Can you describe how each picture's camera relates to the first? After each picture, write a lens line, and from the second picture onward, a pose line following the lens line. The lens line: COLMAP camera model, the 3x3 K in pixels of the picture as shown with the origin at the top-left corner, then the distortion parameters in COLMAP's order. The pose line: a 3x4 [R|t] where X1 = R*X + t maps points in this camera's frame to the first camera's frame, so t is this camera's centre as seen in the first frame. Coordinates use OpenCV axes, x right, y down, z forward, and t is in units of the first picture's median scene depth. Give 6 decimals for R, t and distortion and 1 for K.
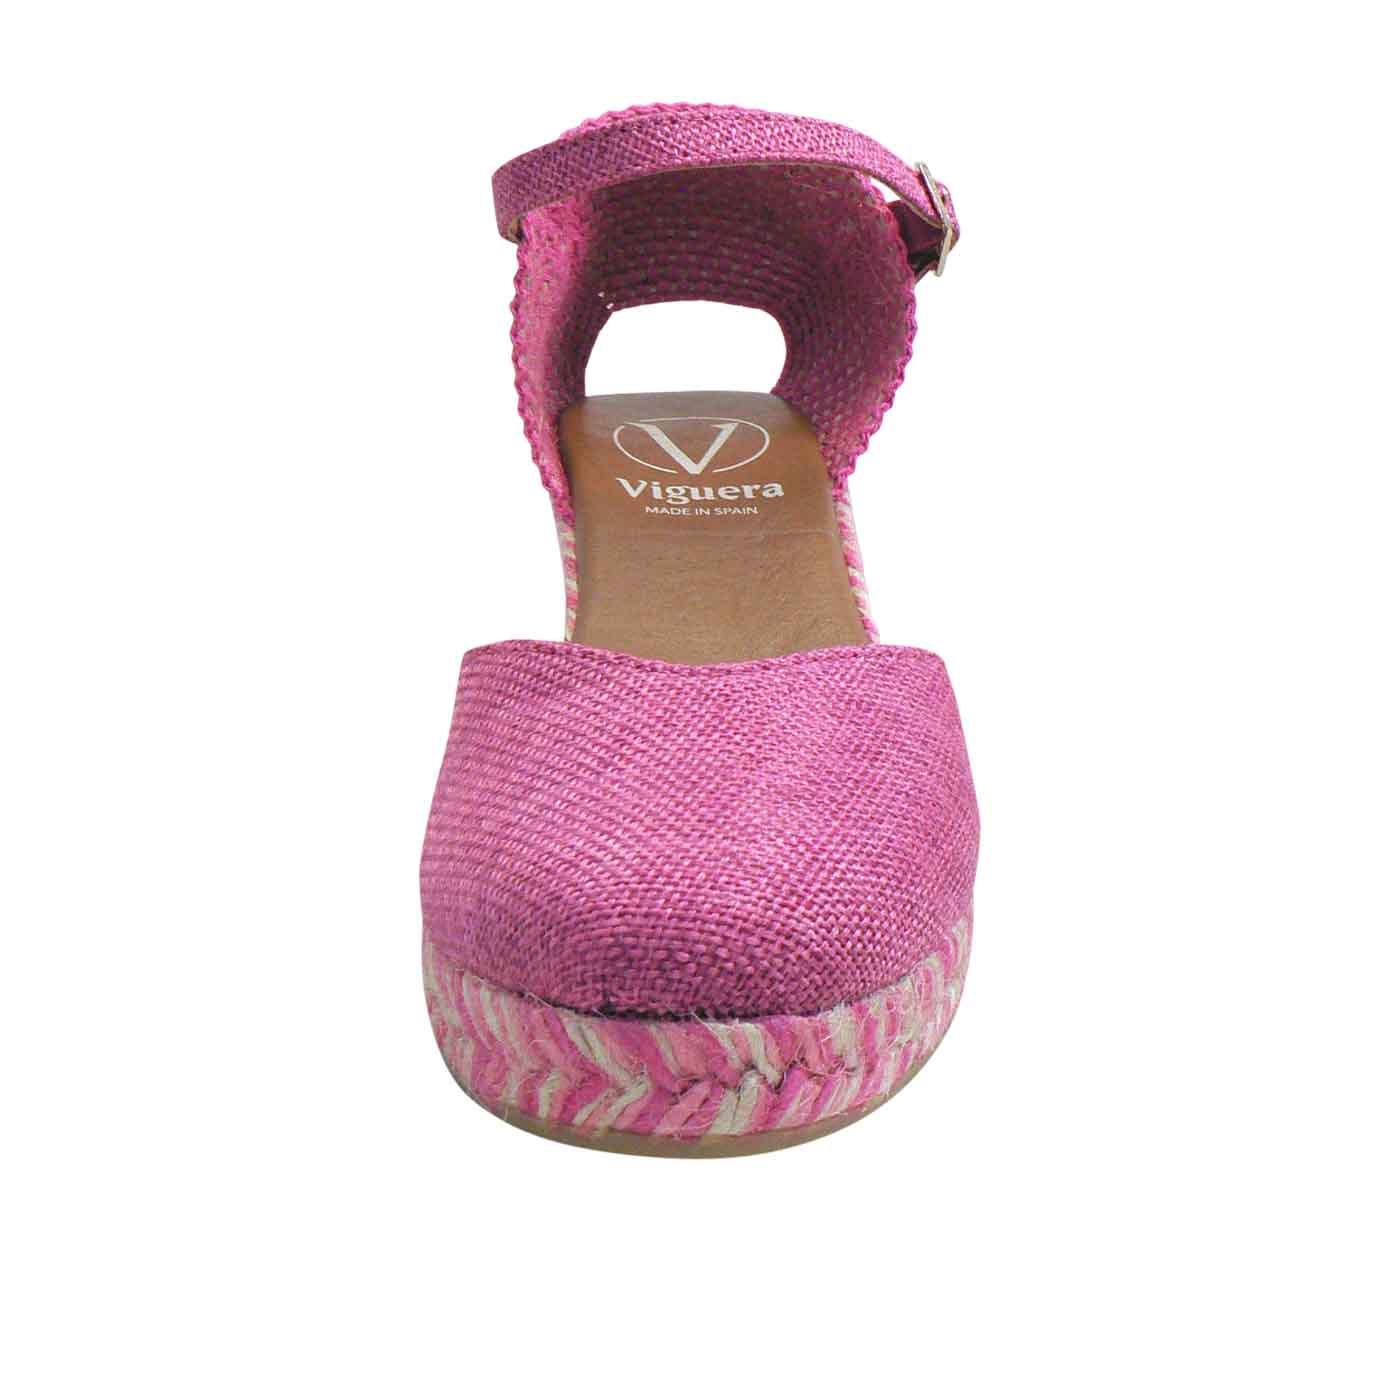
lens RADIAL K [[2431.9, 0, 700.0], [0, 2431.9, 700.0], [0, 0, 1]] dist [-0.177789, 0.030491]
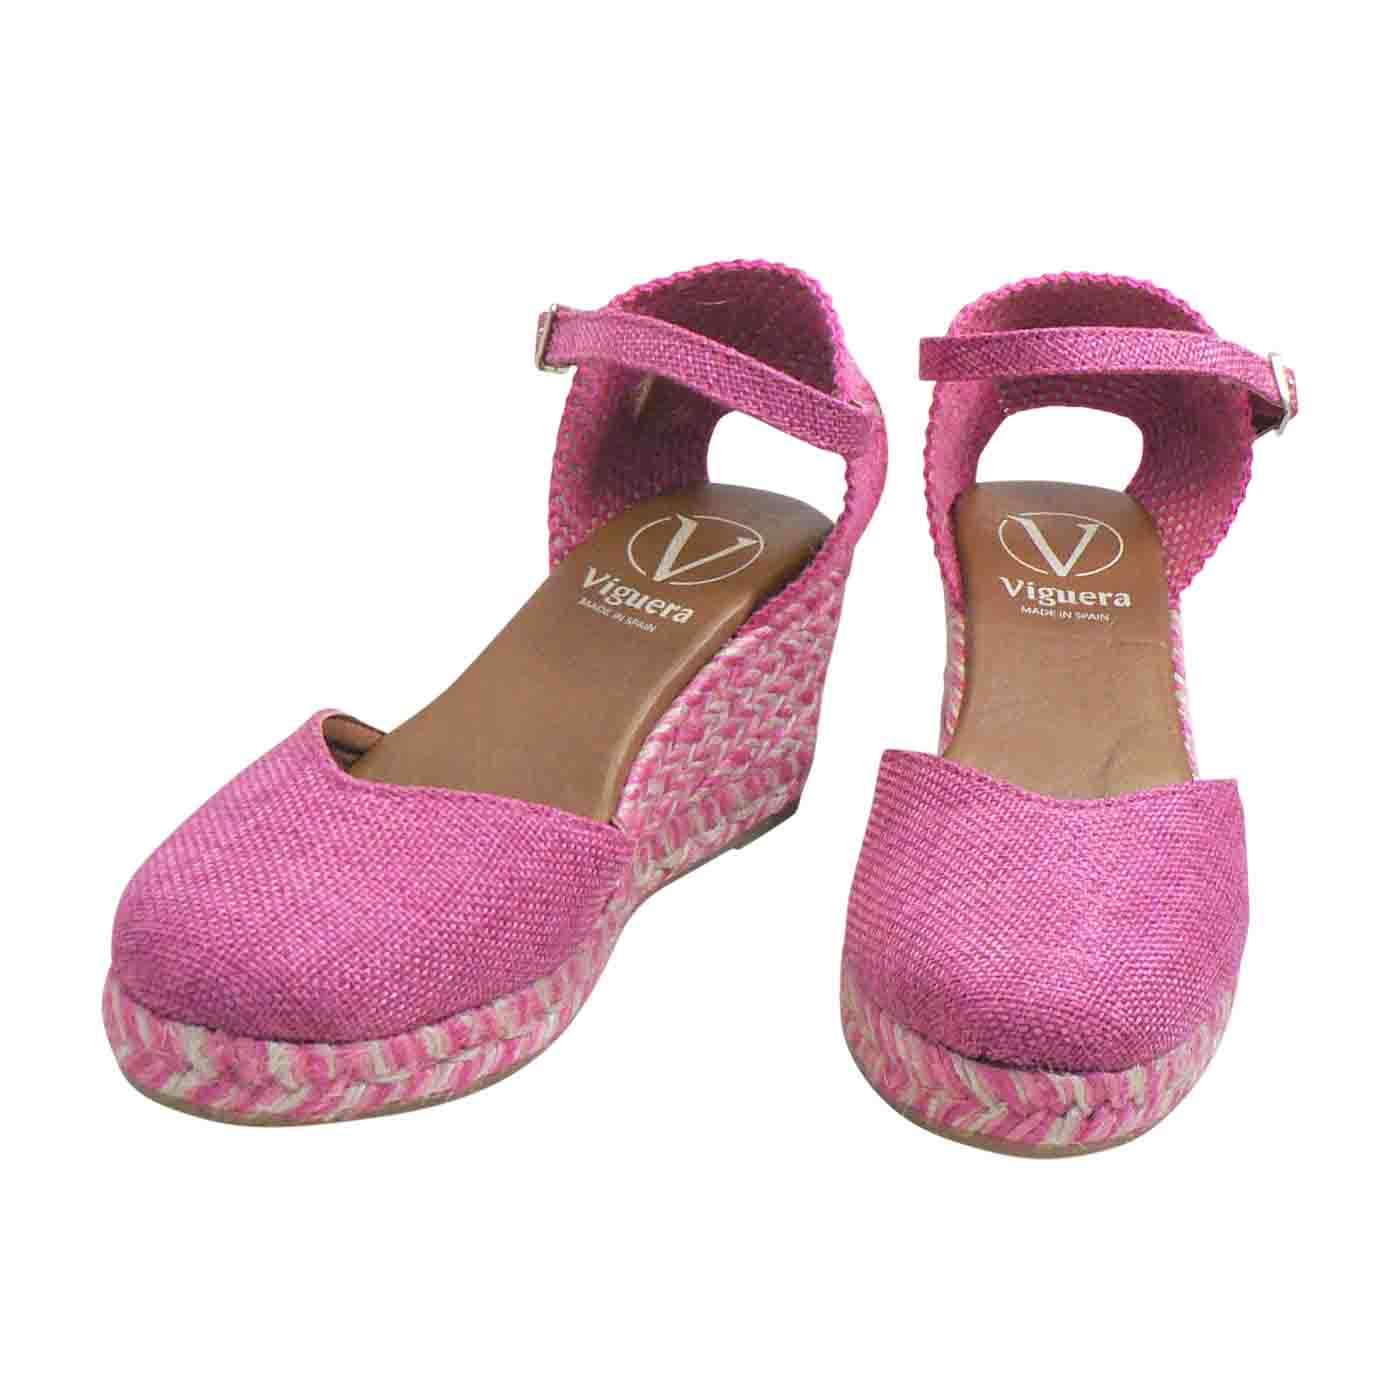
lens RADIAL K [[2939.5, 0, 700.0], [0, 2939.5, 700.0], [0, 0, 1]] dist [-0.212115, 0.222457]
pose [[0.991583, 0.100001, -0.082236, -0.081638], [-0.089721, 0.988662, 0.120407, -0.281844], [0.093345, -0.112016, 0.989313, -0.755912]]
